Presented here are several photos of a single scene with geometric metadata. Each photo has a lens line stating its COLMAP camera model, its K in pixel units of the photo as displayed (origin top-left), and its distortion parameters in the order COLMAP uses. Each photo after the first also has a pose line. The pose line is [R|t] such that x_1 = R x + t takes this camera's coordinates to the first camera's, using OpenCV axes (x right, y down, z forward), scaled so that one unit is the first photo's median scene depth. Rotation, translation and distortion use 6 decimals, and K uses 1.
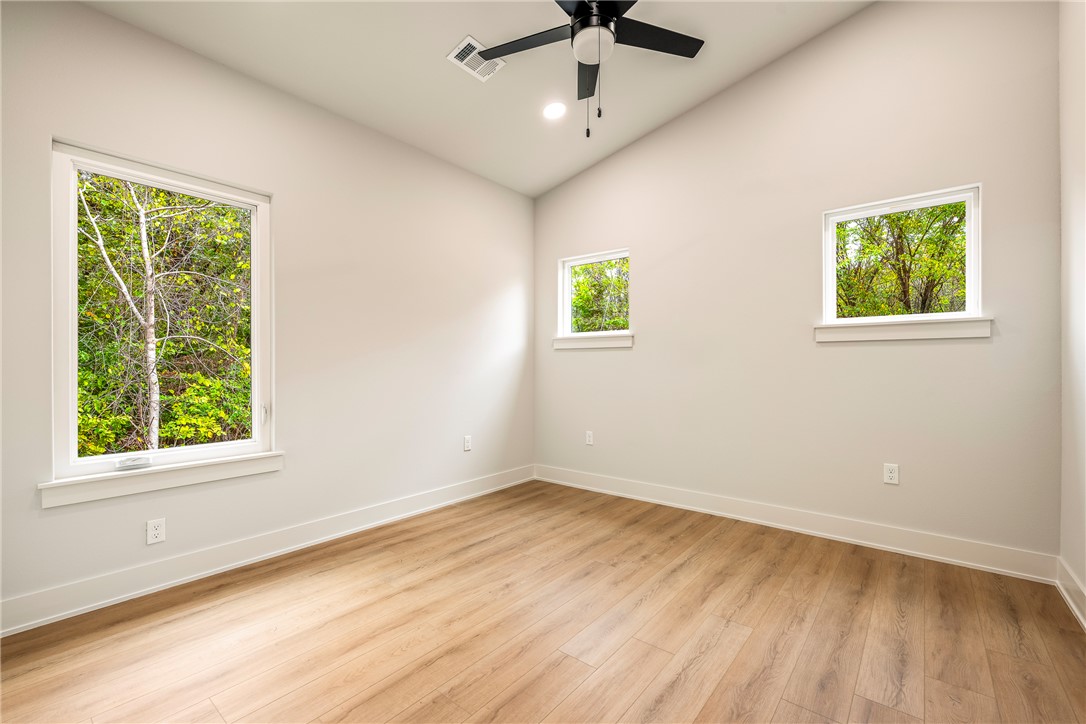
lens RADIAL K [[439.8, 0, 541.5], [0, 439.8, 361.9], [0, 0, 1]] dist [-0.002632, 0.000251]
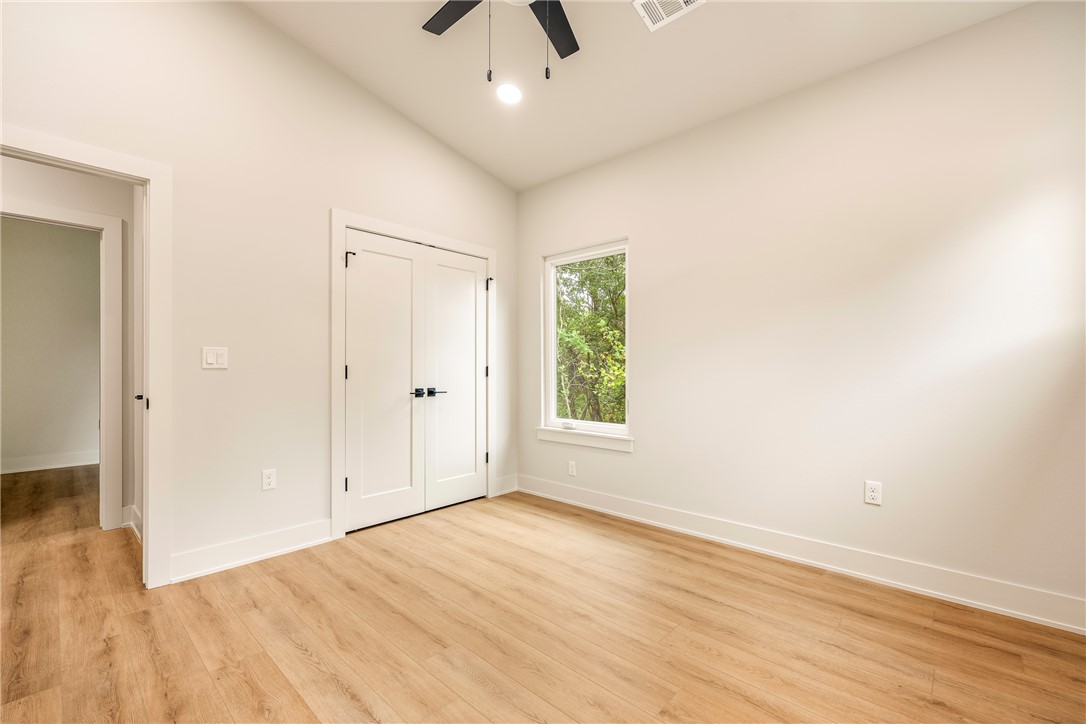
lens RADIAL K [[439.8, 0, 541.5], [0, 439.8, 361.9], [0, 0, 1]] dist [-0.002632, 0.000251]
pose [[-0.018662, -0.020977, -0.999606, 0.685262], [0.006637, 0.999755, -0.021104, 0.013057], [0.999804, -0.007029, -0.018518, 0.779680]]
